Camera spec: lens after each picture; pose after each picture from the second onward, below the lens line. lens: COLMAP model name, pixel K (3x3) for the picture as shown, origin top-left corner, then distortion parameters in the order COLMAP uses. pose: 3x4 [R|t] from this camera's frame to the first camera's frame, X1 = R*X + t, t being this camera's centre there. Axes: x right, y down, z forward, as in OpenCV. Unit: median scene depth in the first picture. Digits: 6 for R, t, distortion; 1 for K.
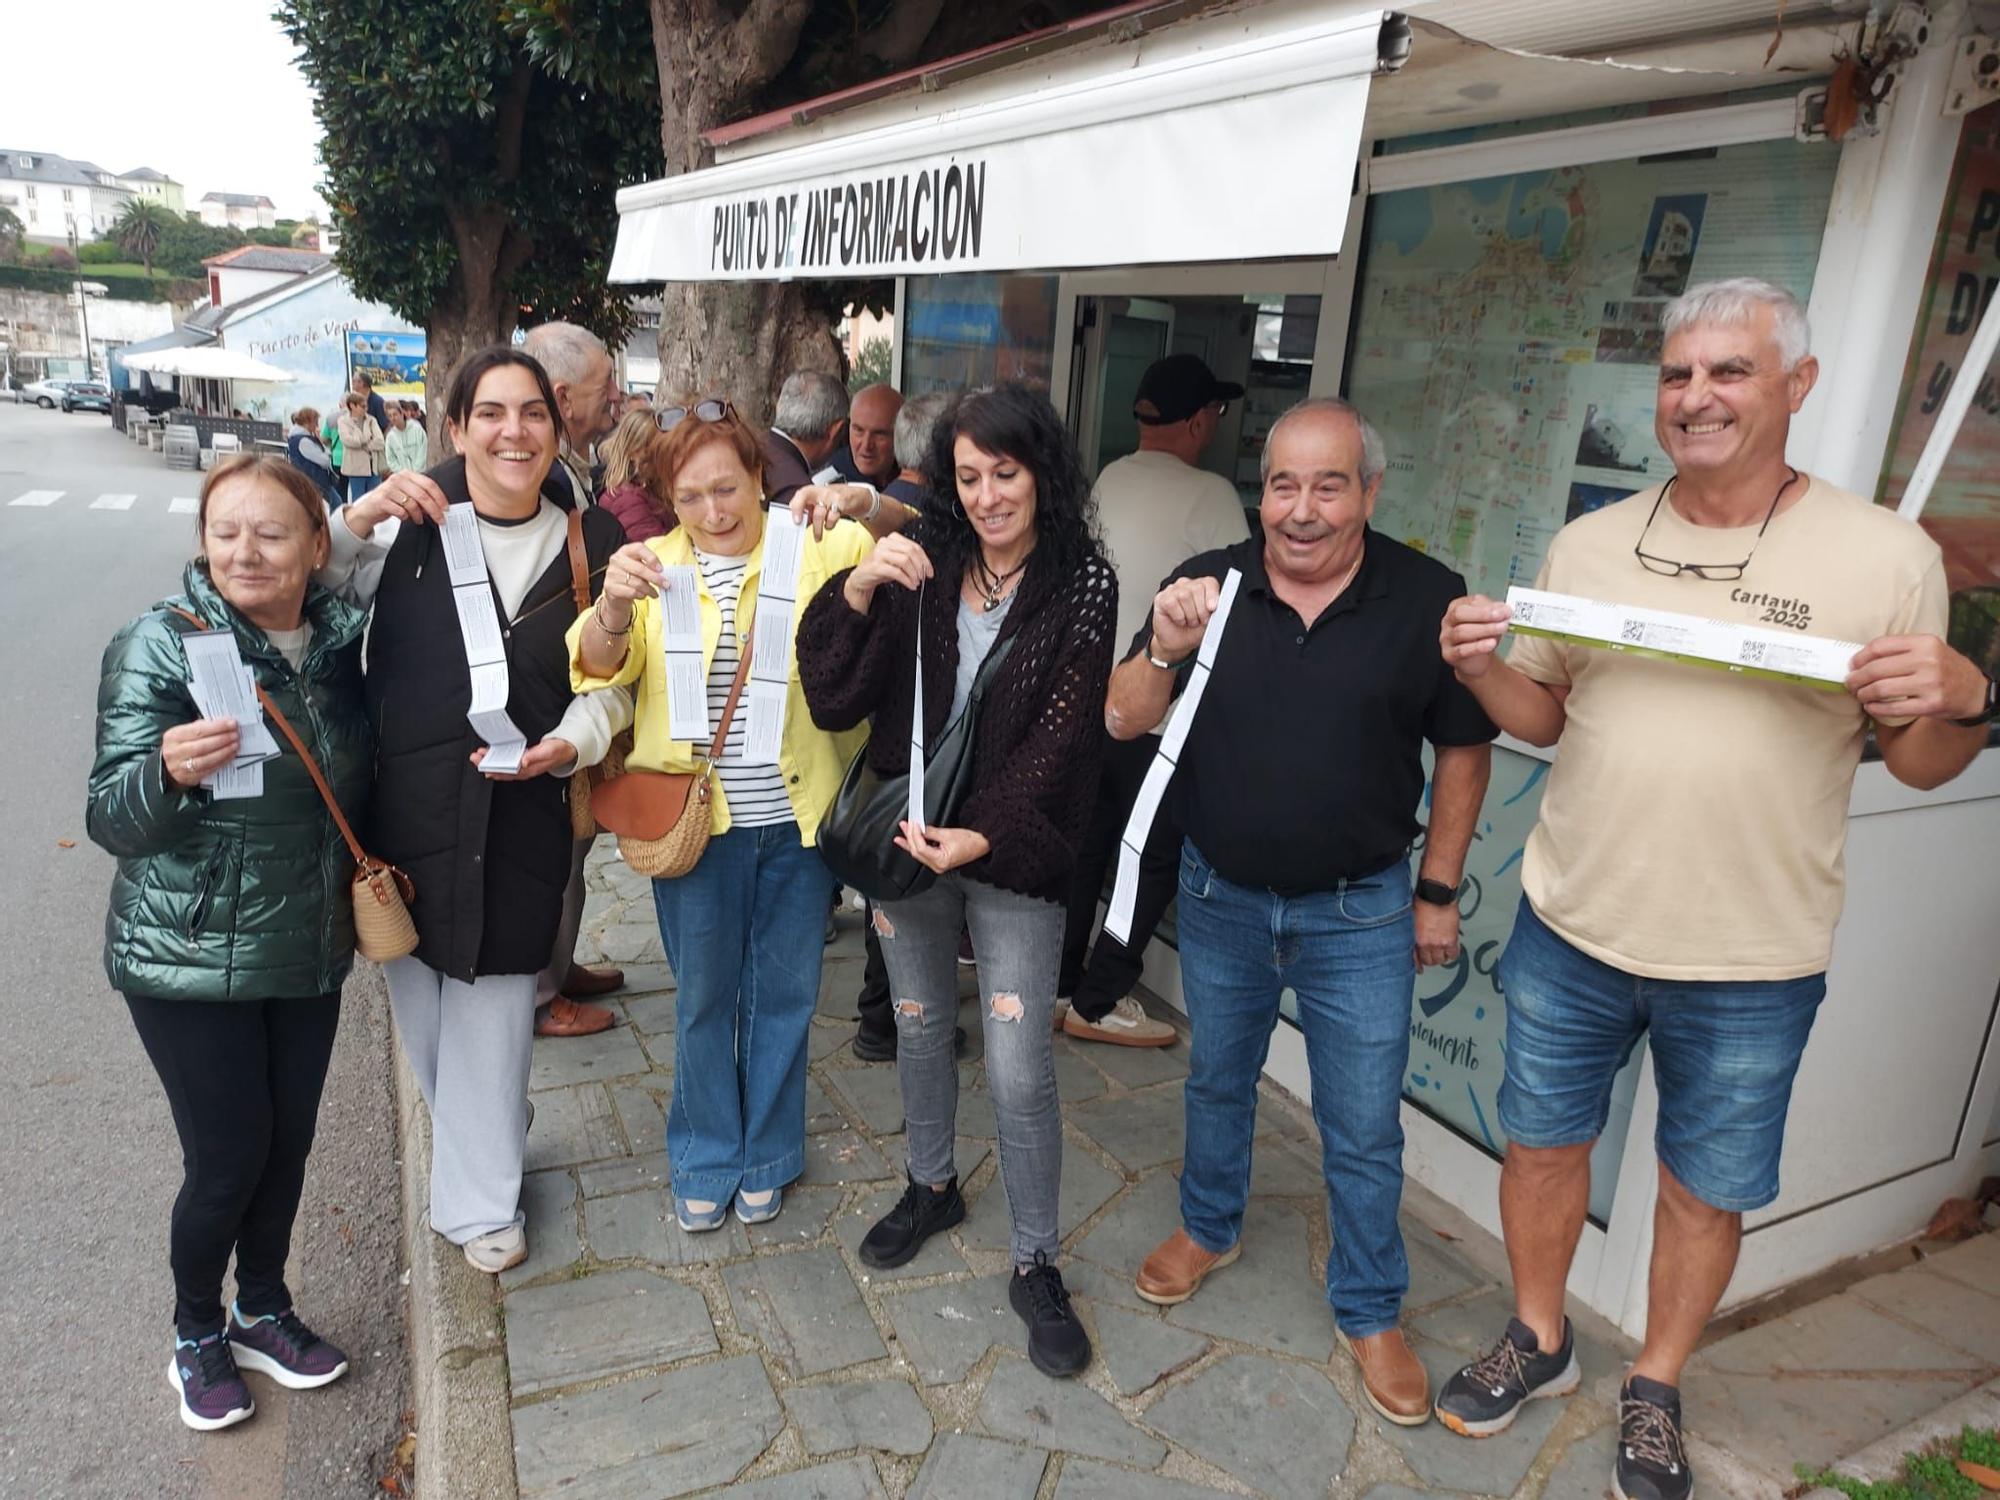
lens RADIAL K [[1431.3, 0, 1005.6], [0, 1431.3, 785.9], [0, 0, 1]] dist [0.076709, -0.087103]
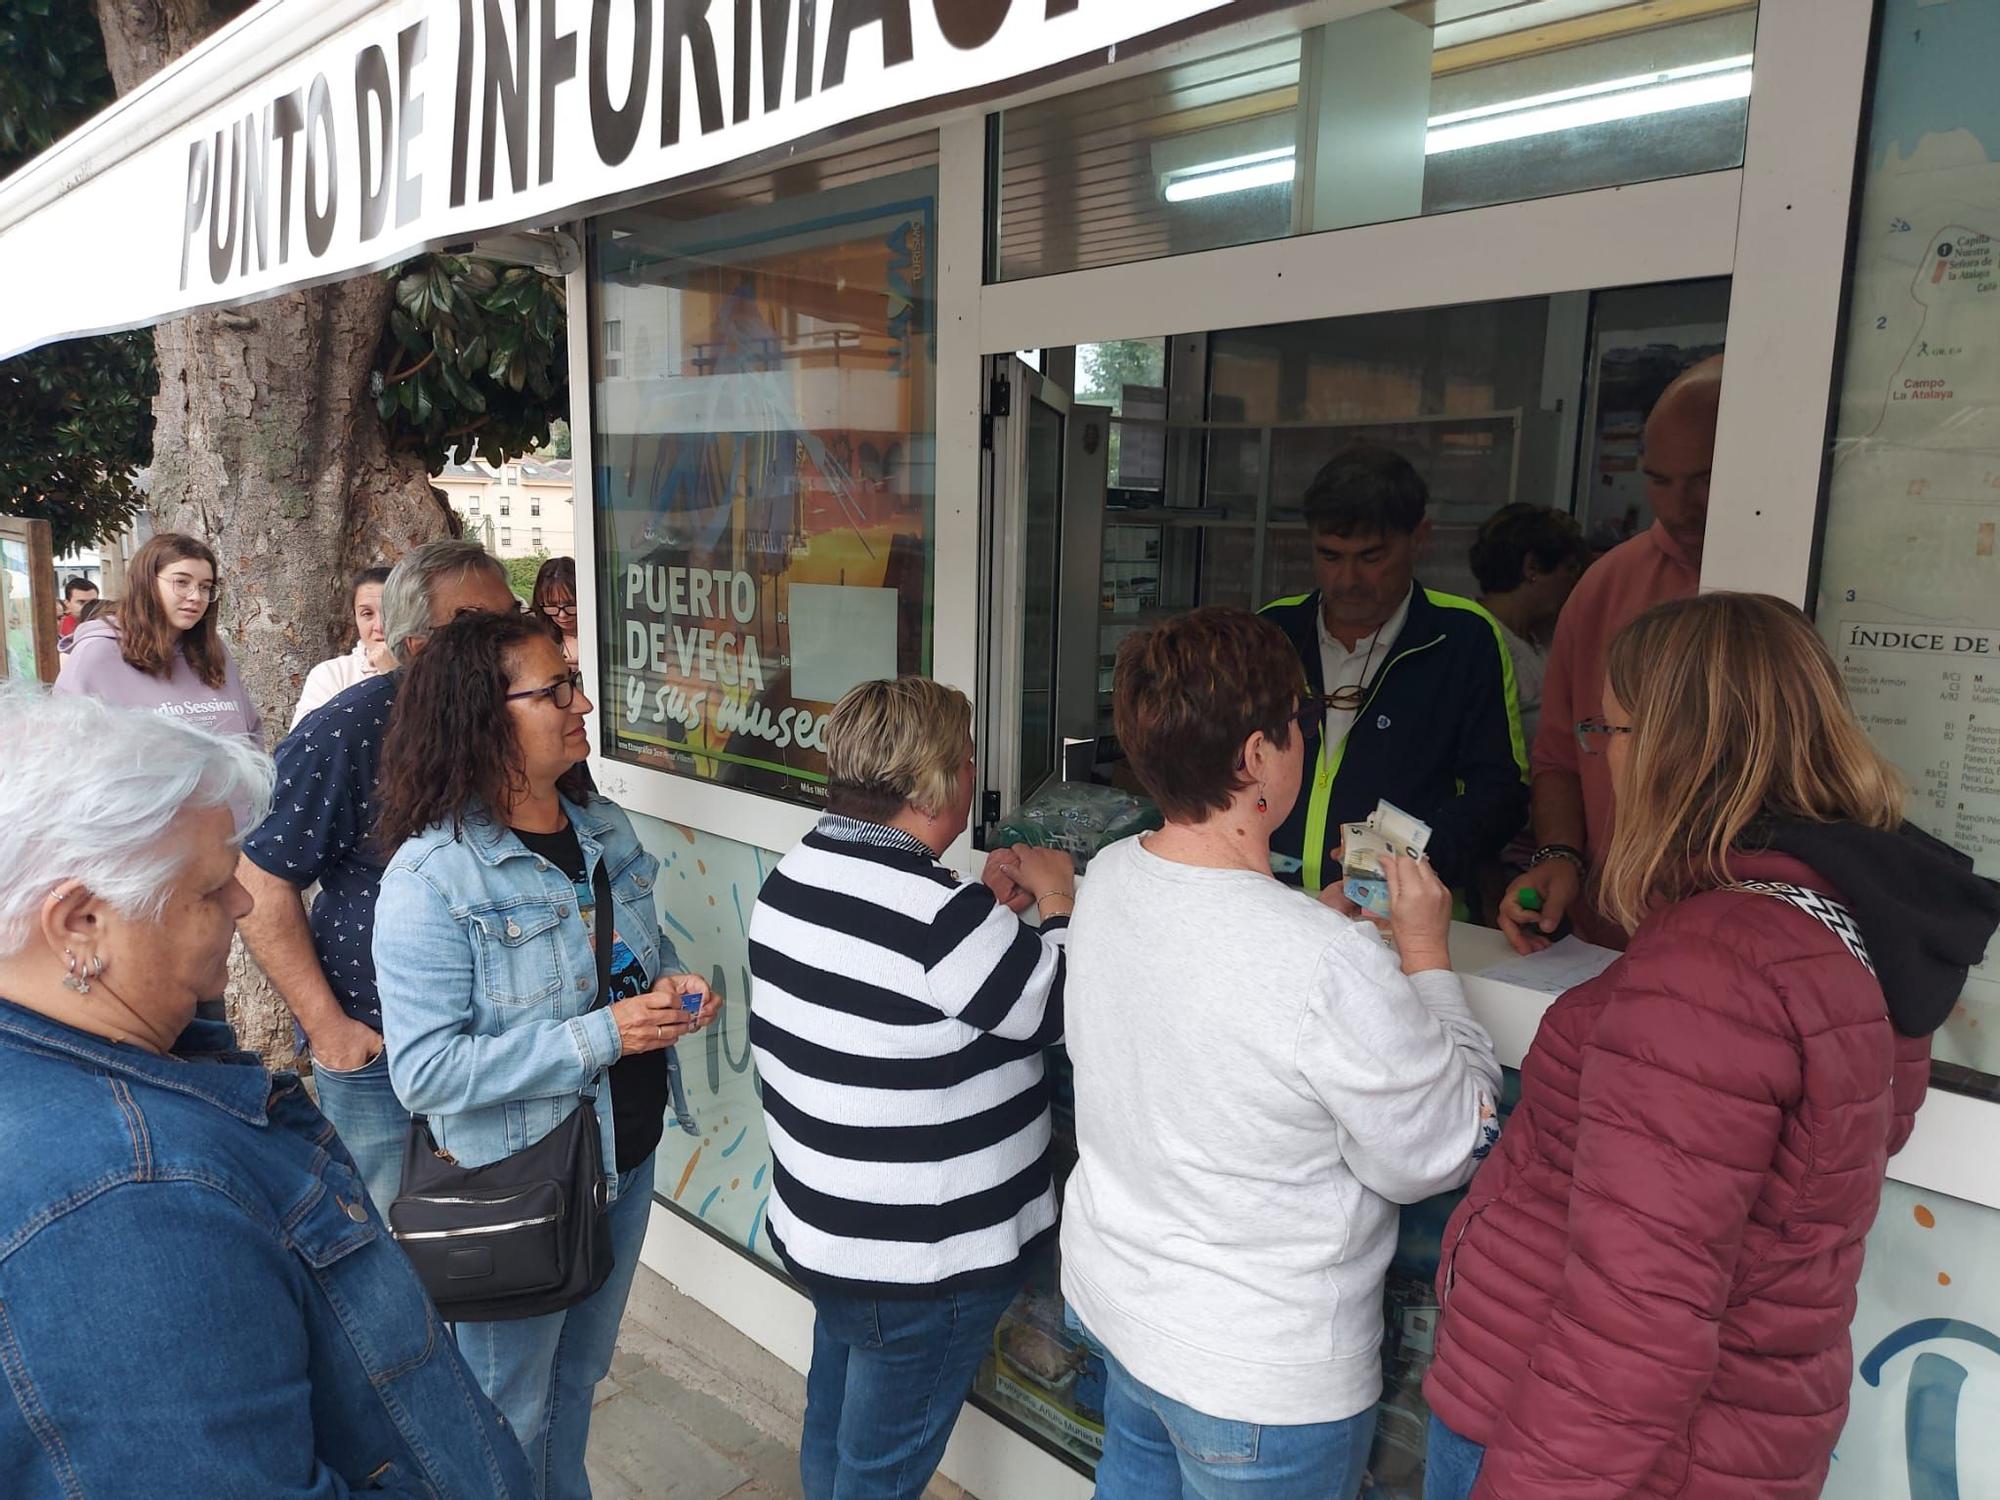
lens RADIAL K [[1431.3, 0, 1001.6], [0, 1431.3, 782.8], [0, 0, 1]] dist [0.076709, -0.087103]
pose [[0.961099, -0.095483, 0.259174, -0.053411], [0.122508, 0.988362, -0.090177, -0.079588], [-0.247547, 0.118420, 0.961612, 0.294131]]
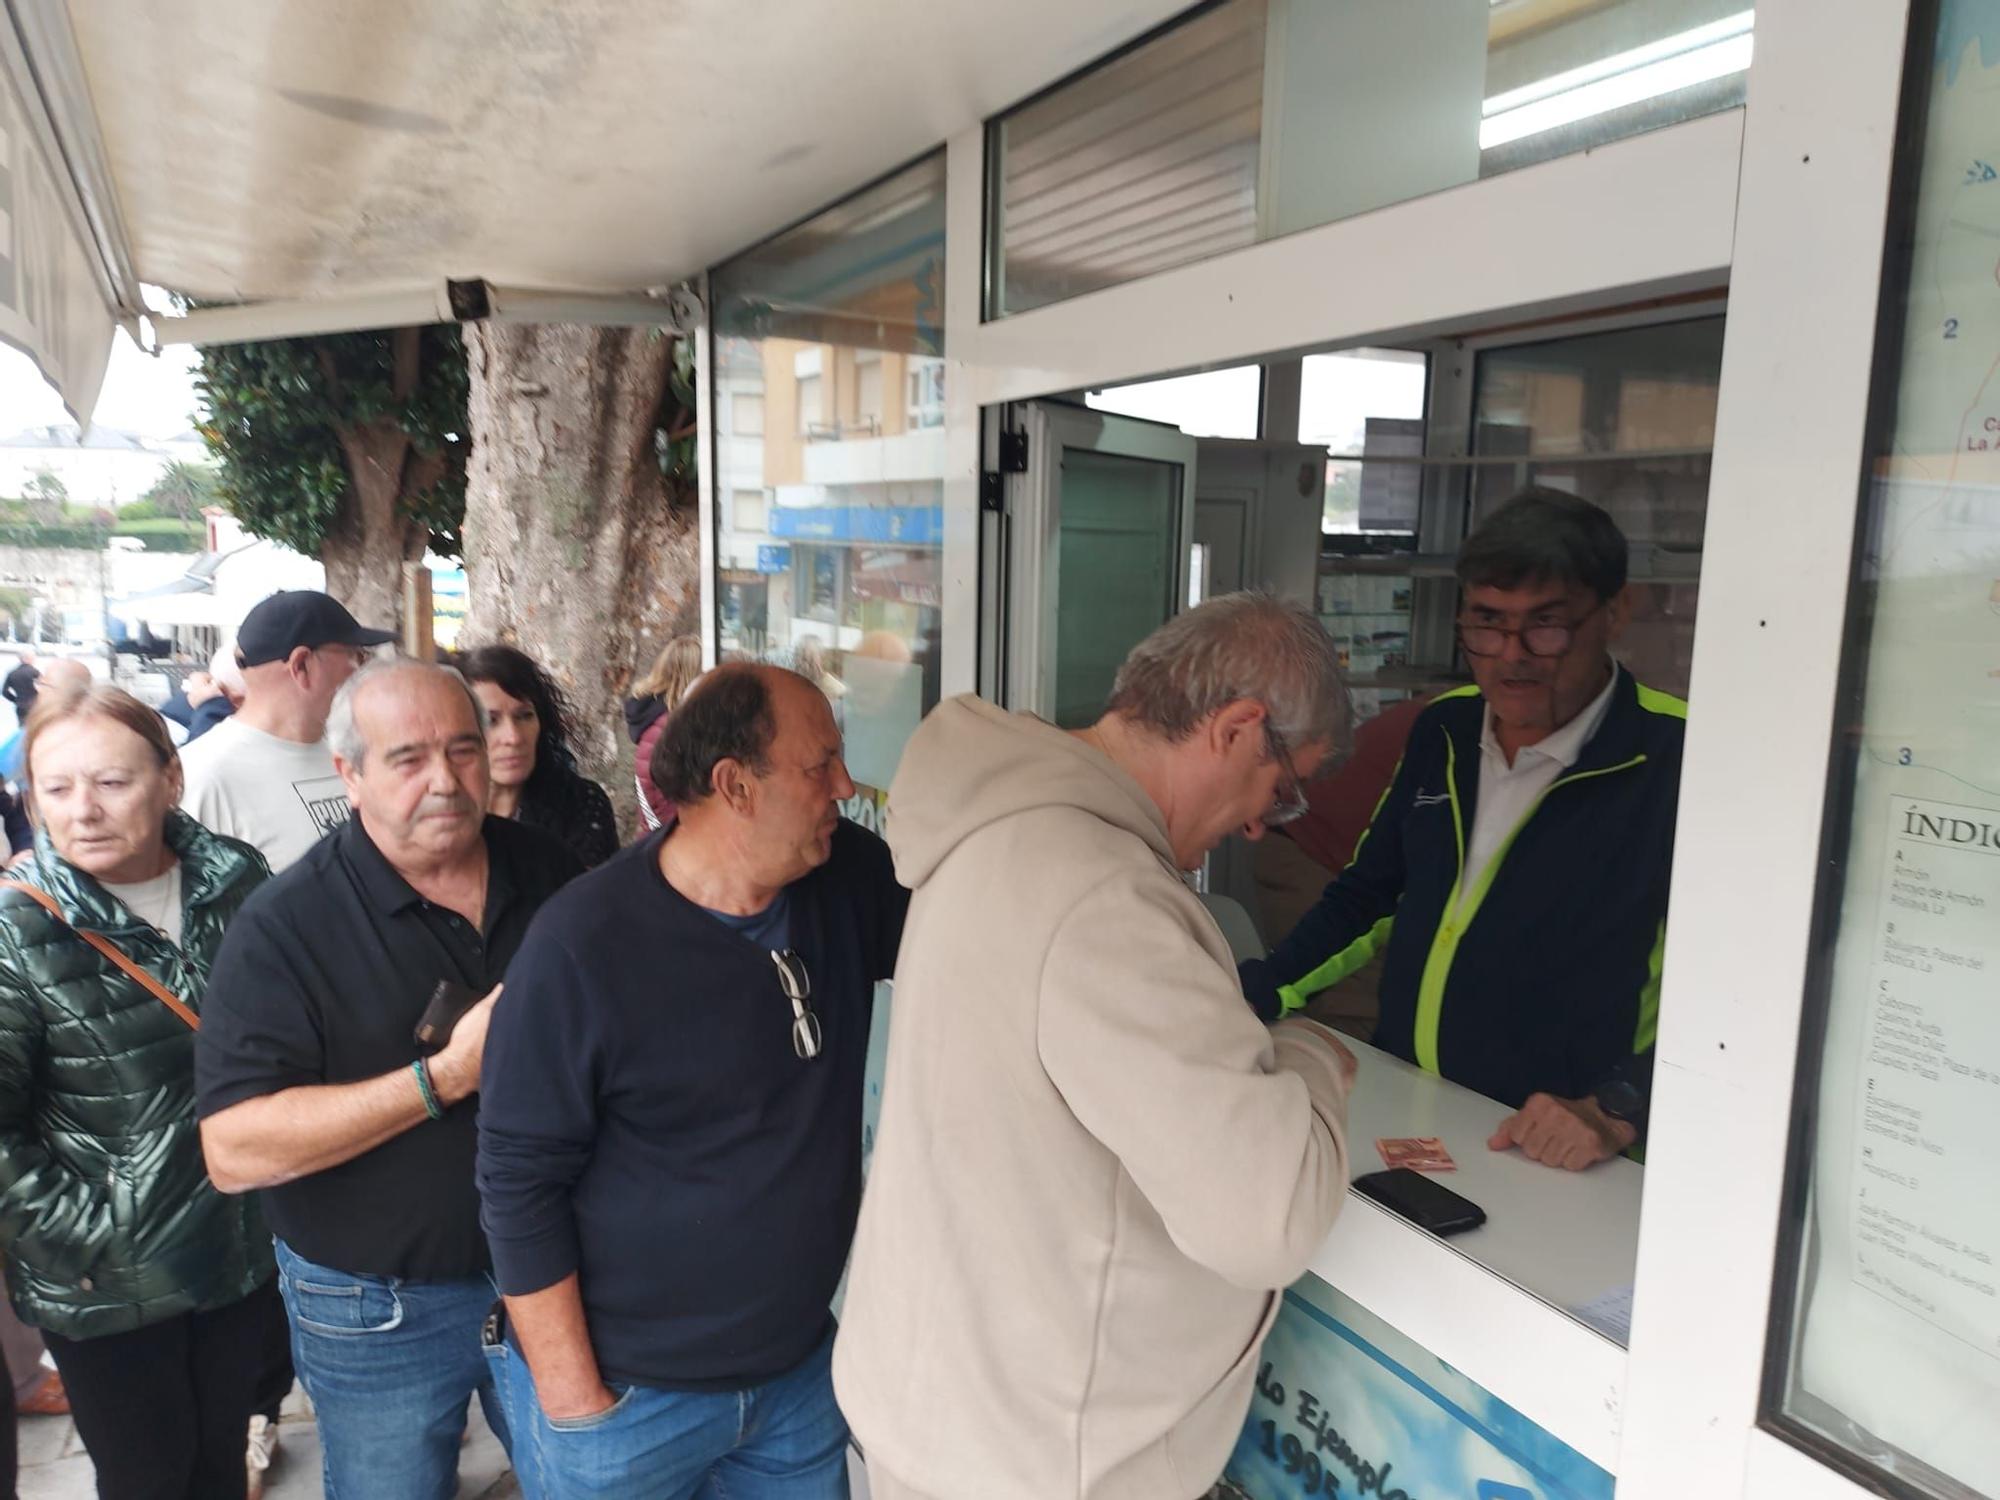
lens RADIAL K [[1431.3, 0, 1001.7], [0, 1431.3, 768.4], [0, 0, 1]] dist [0.076709, -0.087103]
pose [[0.998331, -0.054329, -0.019603, 0.033706], [0.050972, 0.988364, -0.143314, -0.093022], [0.027161, 0.142076, 0.989483, 0.325735]]
